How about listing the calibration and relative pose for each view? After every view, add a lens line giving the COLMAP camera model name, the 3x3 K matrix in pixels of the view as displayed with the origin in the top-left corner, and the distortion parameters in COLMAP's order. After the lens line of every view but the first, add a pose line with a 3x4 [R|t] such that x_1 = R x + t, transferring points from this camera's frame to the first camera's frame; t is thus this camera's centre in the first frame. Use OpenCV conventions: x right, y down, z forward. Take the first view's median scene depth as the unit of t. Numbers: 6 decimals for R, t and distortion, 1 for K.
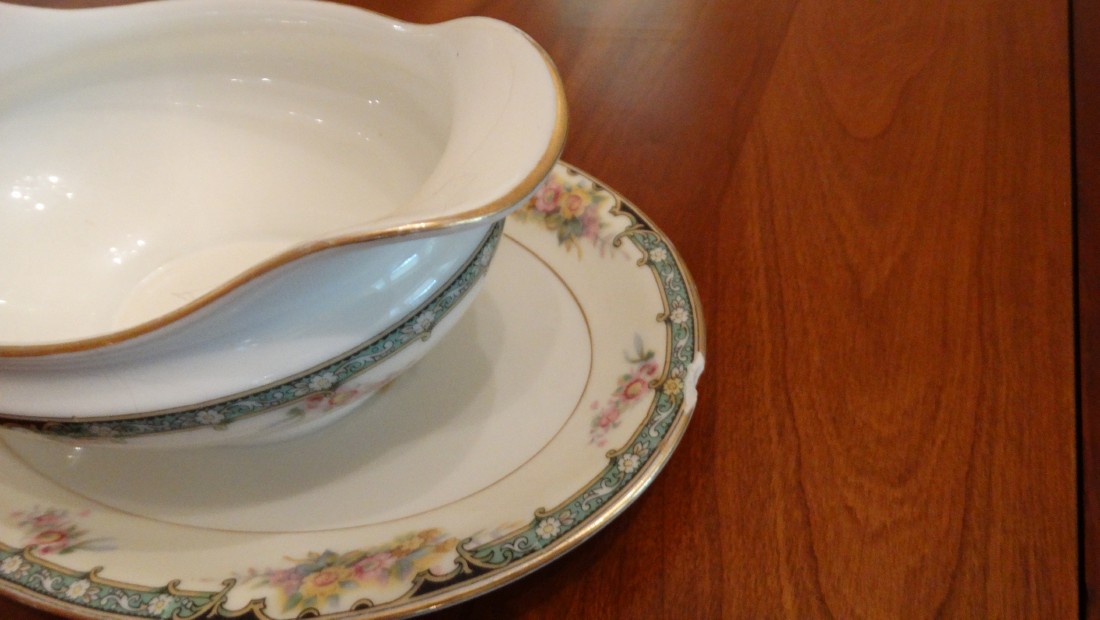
lens RADIAL K [[785.7, 0, 550.0], [0, 785.7, 310.0], [0, 0, 1]] dist [0.003017, -0.000665]
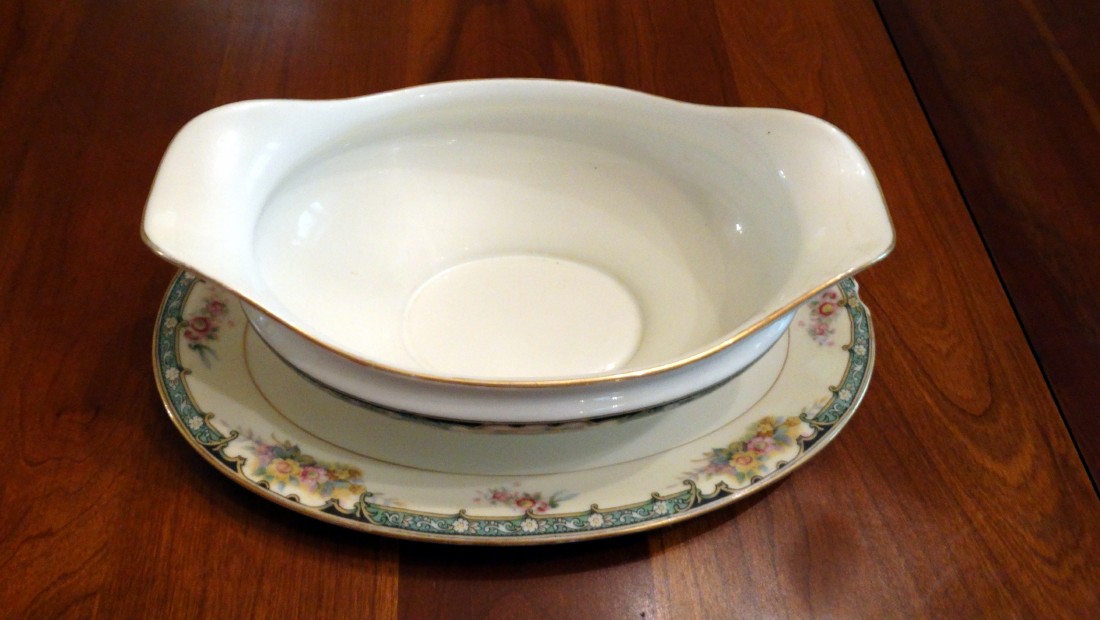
lens RADIAL K [[785.7, 0, 550.0], [0, 785.7, 310.0], [0, 0, 1]] dist [0.003017, -0.000665]
pose [[0.880969, -0.221619, 0.418065, -1.180645], [0.165170, 0.971989, 0.167201, -0.292261], [-0.443410, -0.078247, 0.892897, -0.261872]]
